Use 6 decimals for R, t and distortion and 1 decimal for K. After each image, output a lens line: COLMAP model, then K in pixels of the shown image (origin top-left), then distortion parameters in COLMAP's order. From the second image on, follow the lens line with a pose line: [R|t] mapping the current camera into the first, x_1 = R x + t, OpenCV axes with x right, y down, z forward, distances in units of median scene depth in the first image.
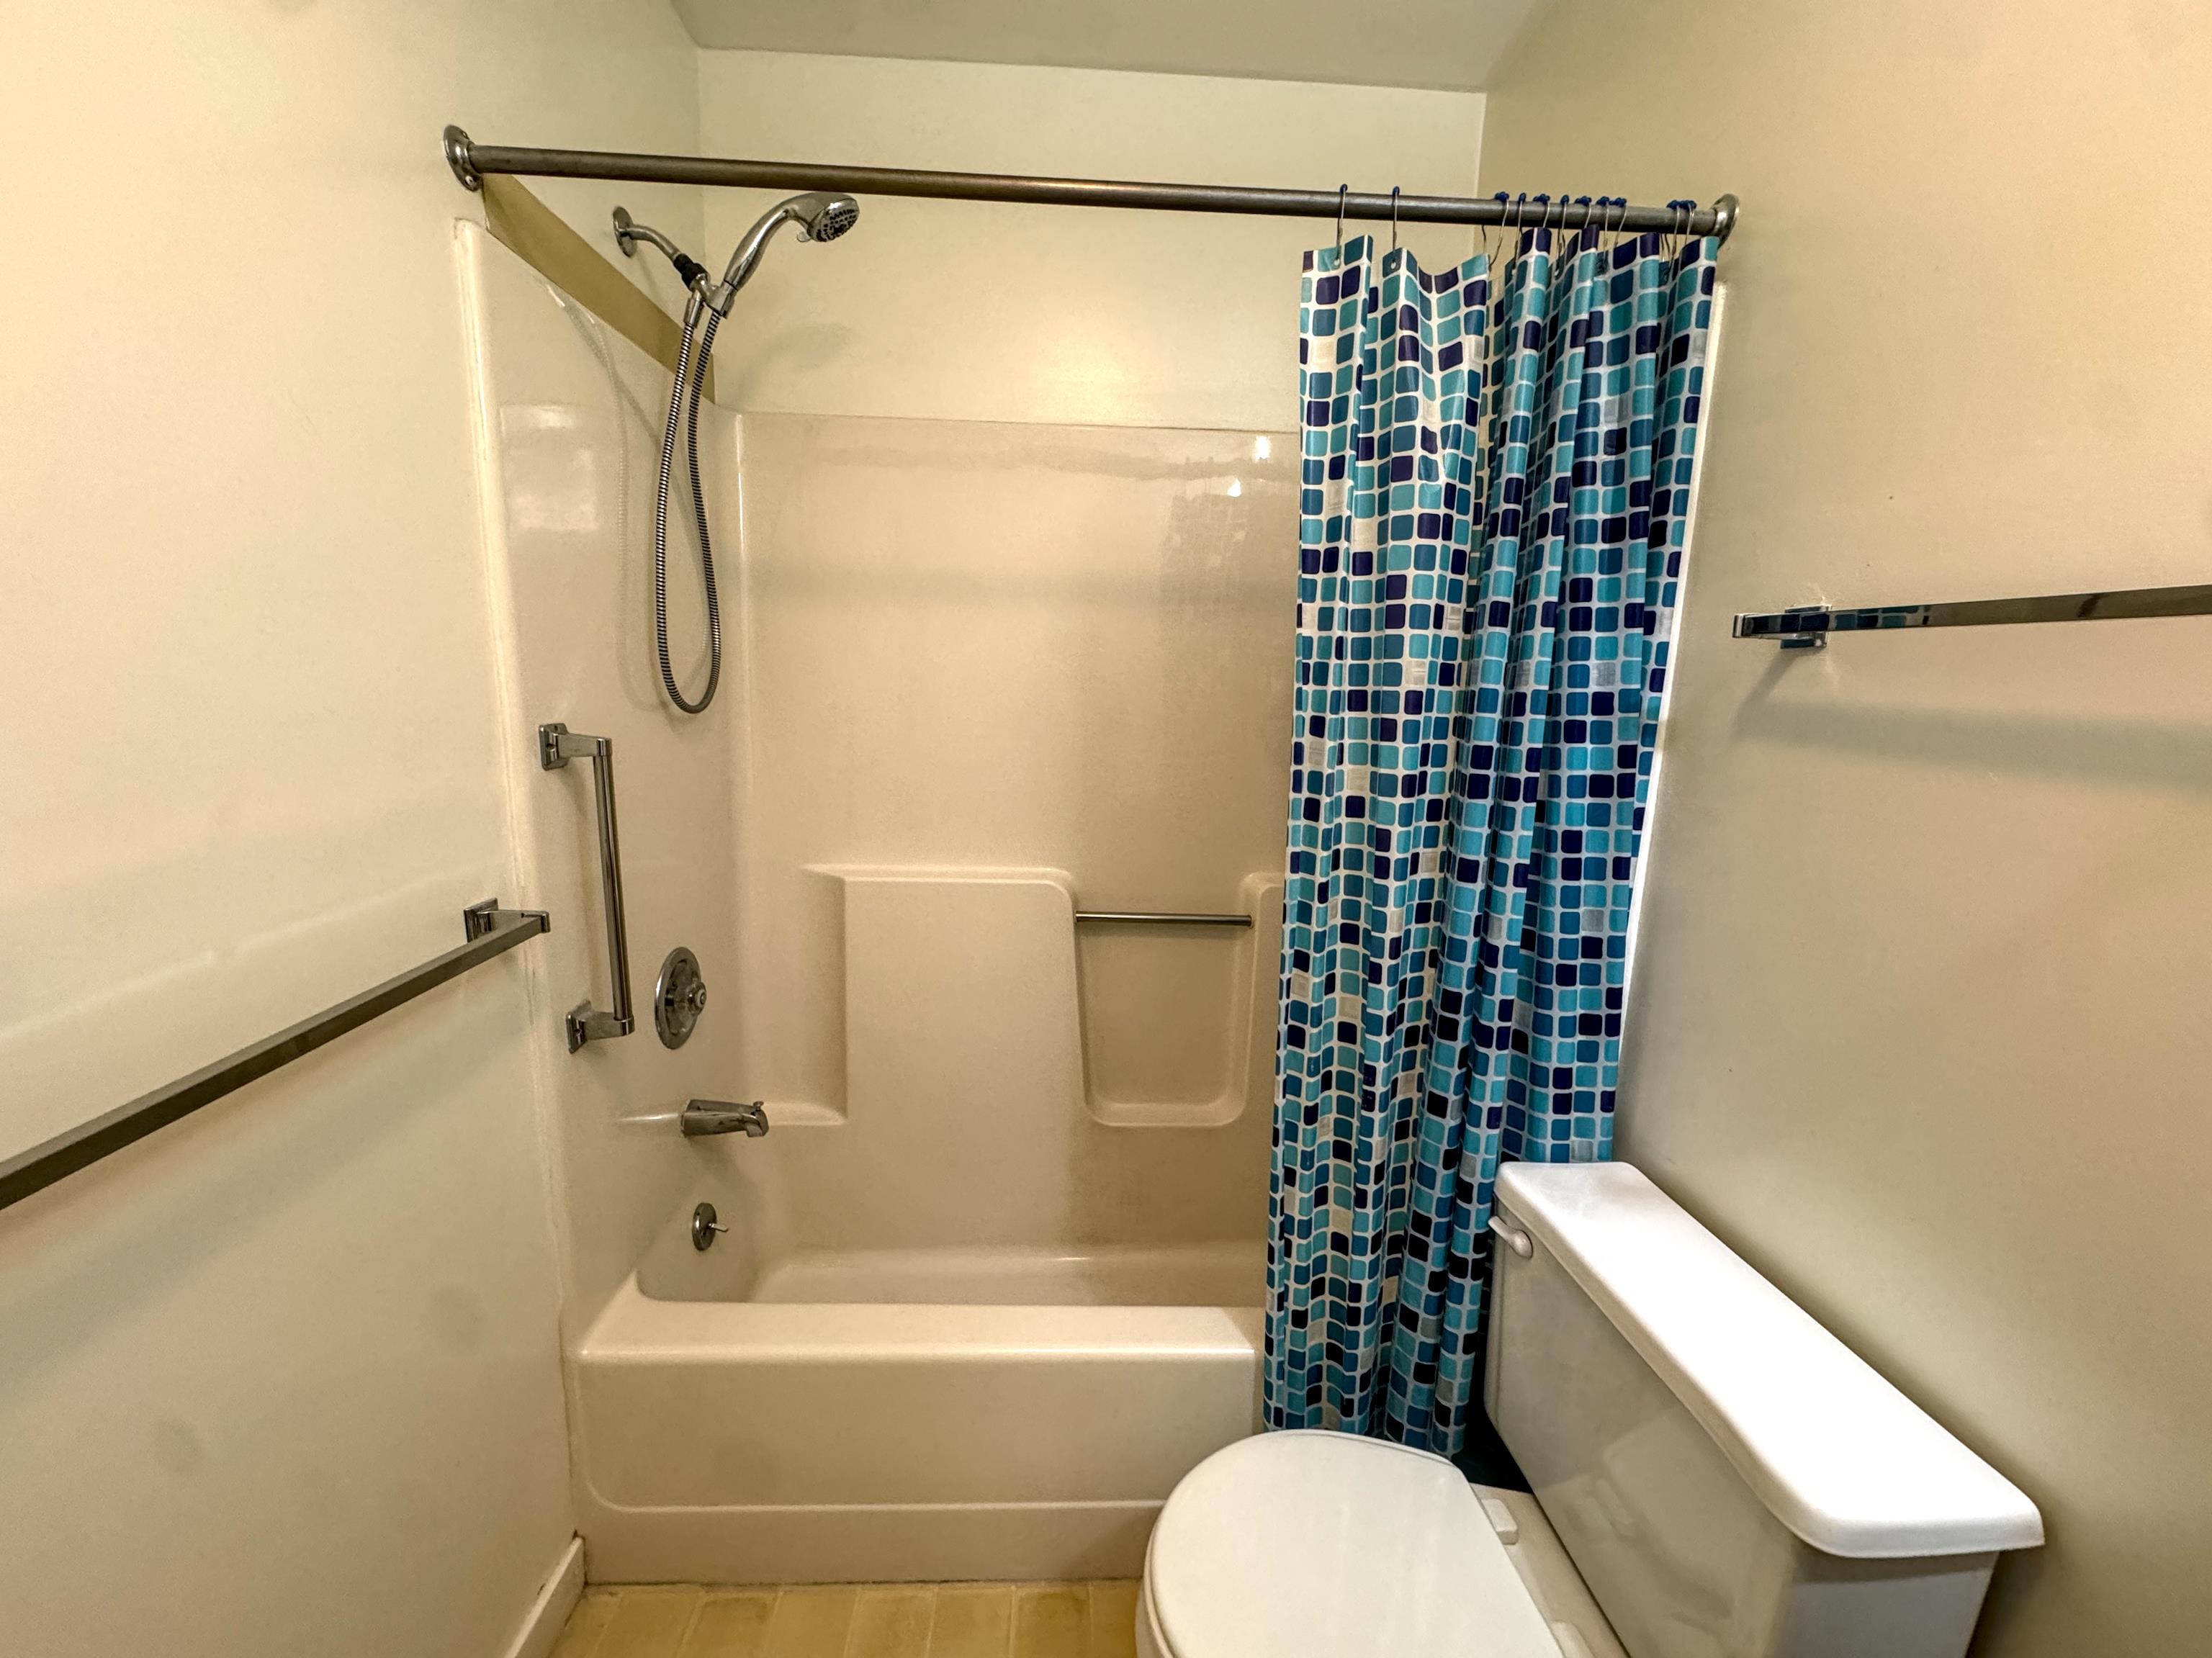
lens RADIAL K [[885.1, 0, 1106.0], [0, 885.1, 829.0], [0, 0, 1]] dist [-0.000846, -0.000136]
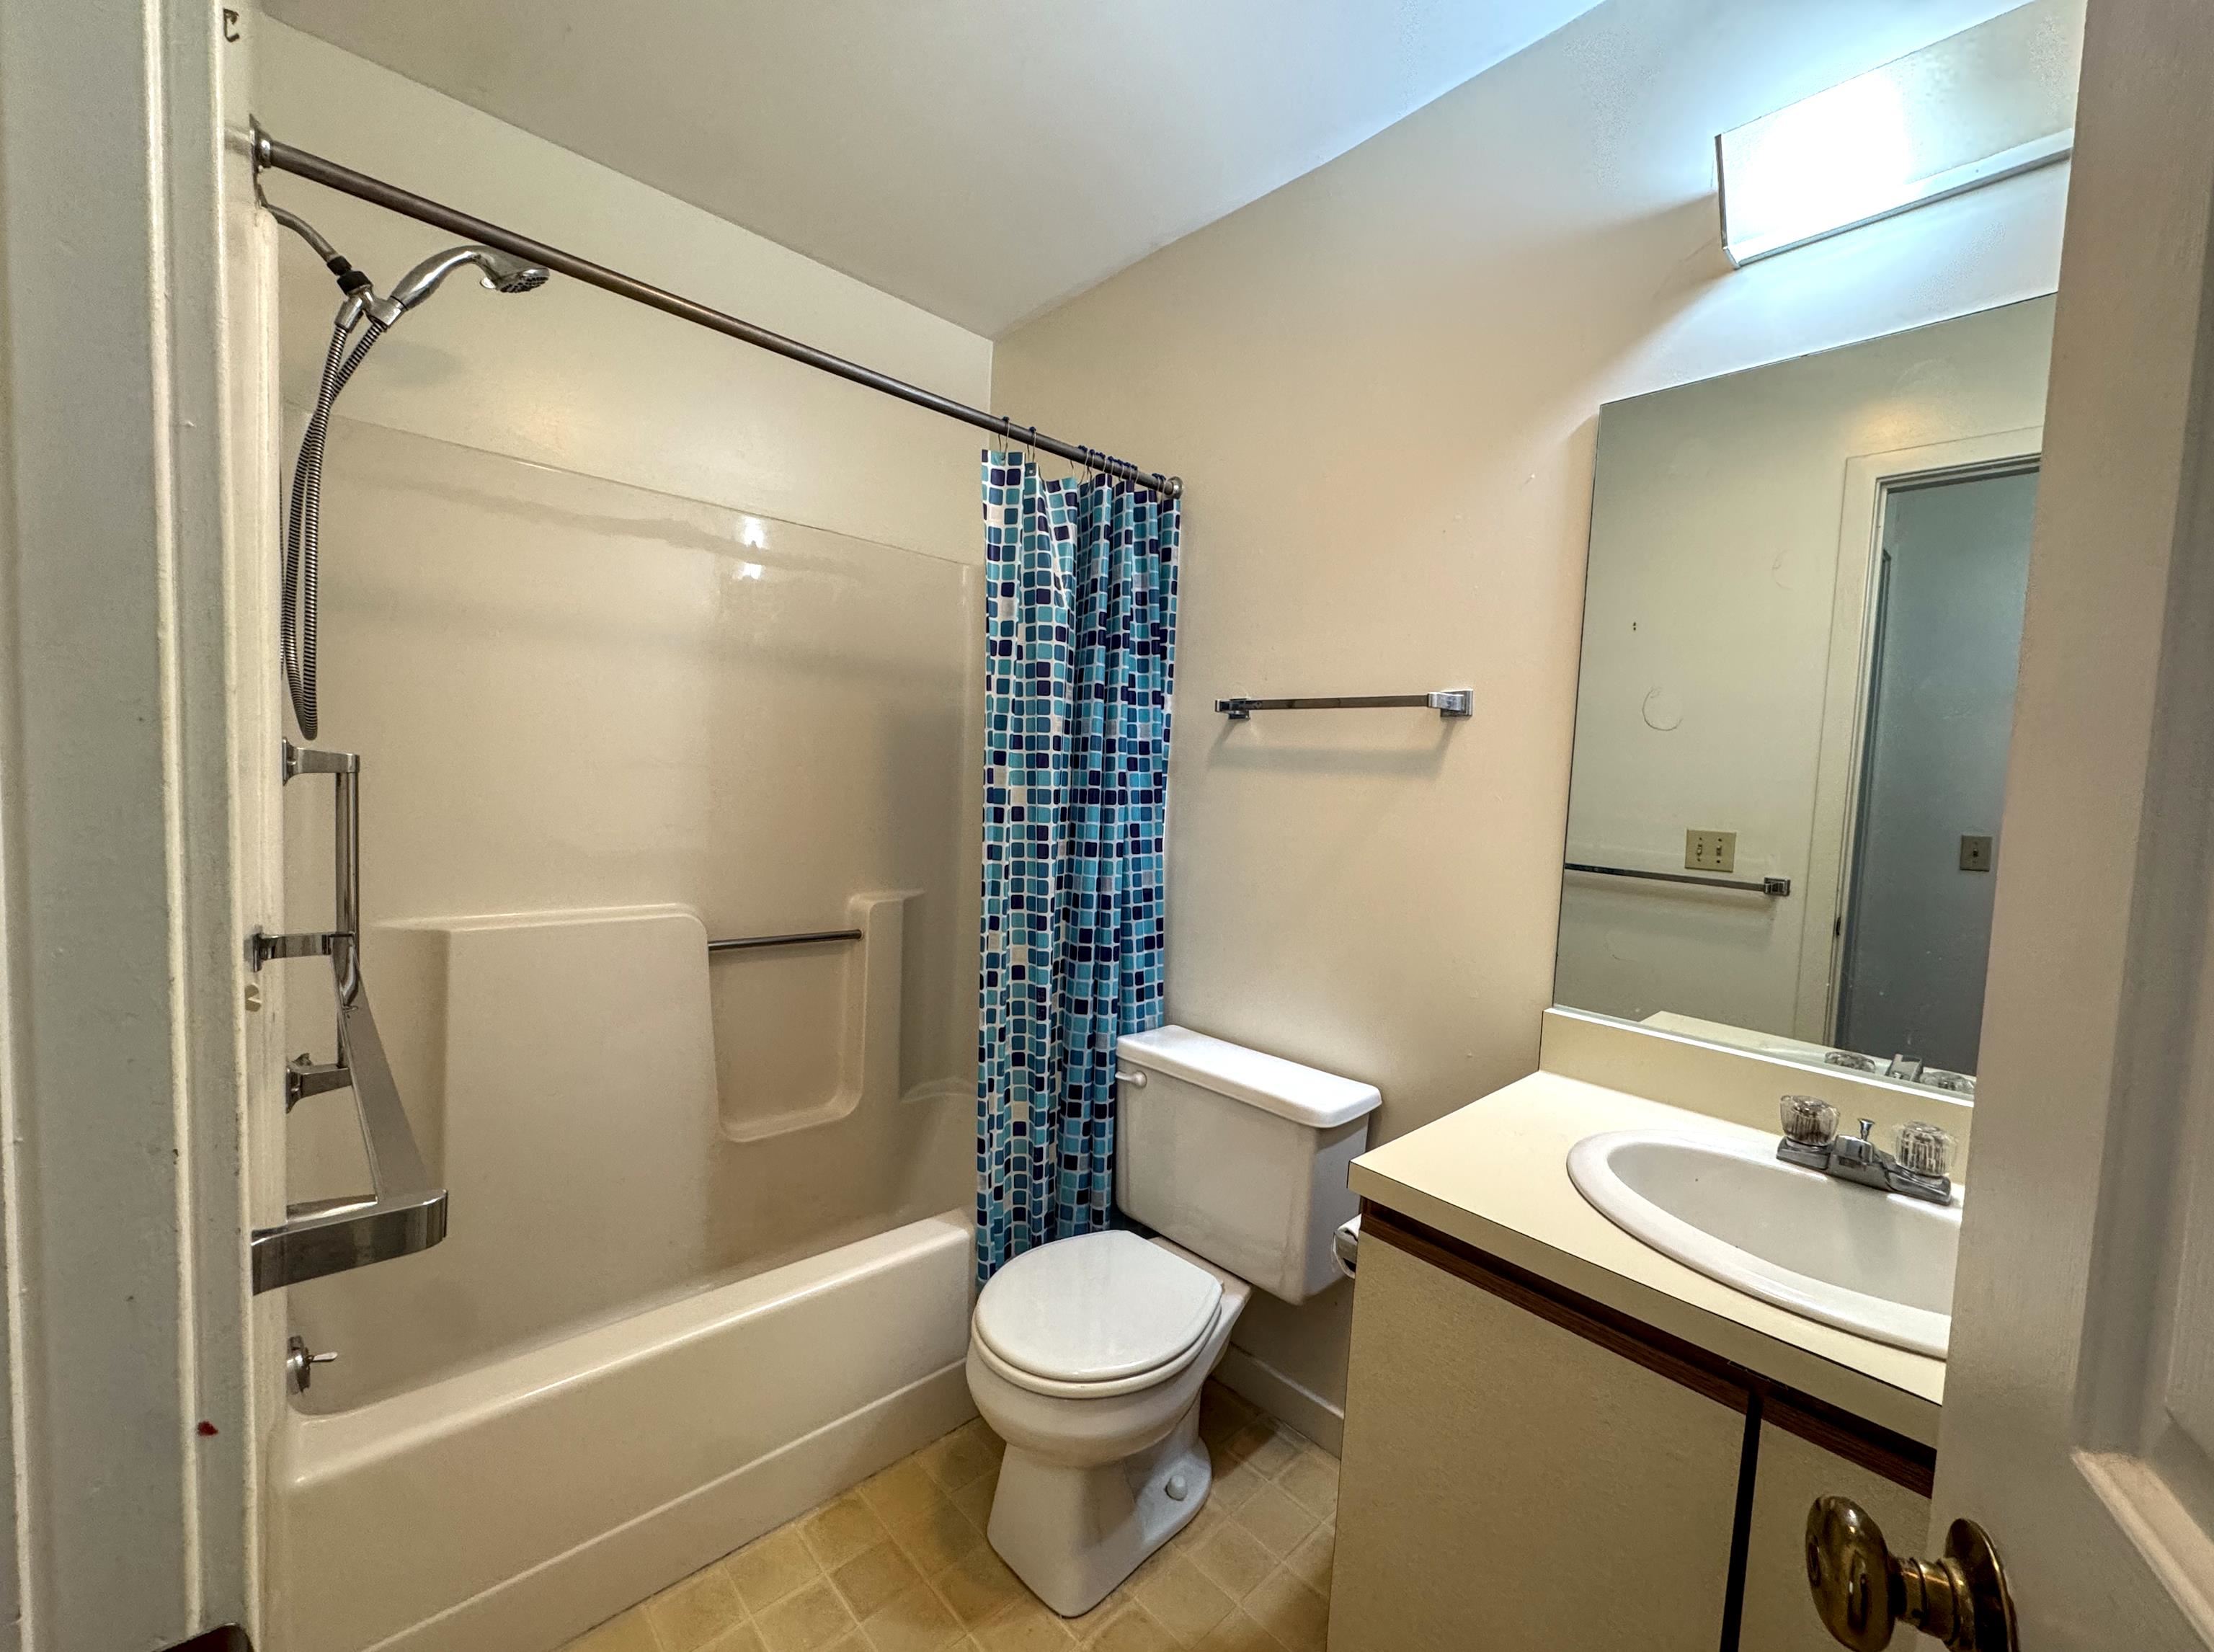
lens RADIAL K [[886.0, 0, 1107.0], [0, 886.0, 826.0], [0, 0, 1]] dist [-0.000846, -0.000136]
pose [[0.760377, -0.027184, 0.648913, -0.604589], [0.087783, 0.994257, -0.061211, 0.105712], [-0.643523, 0.103507, 0.758396, -0.227436]]
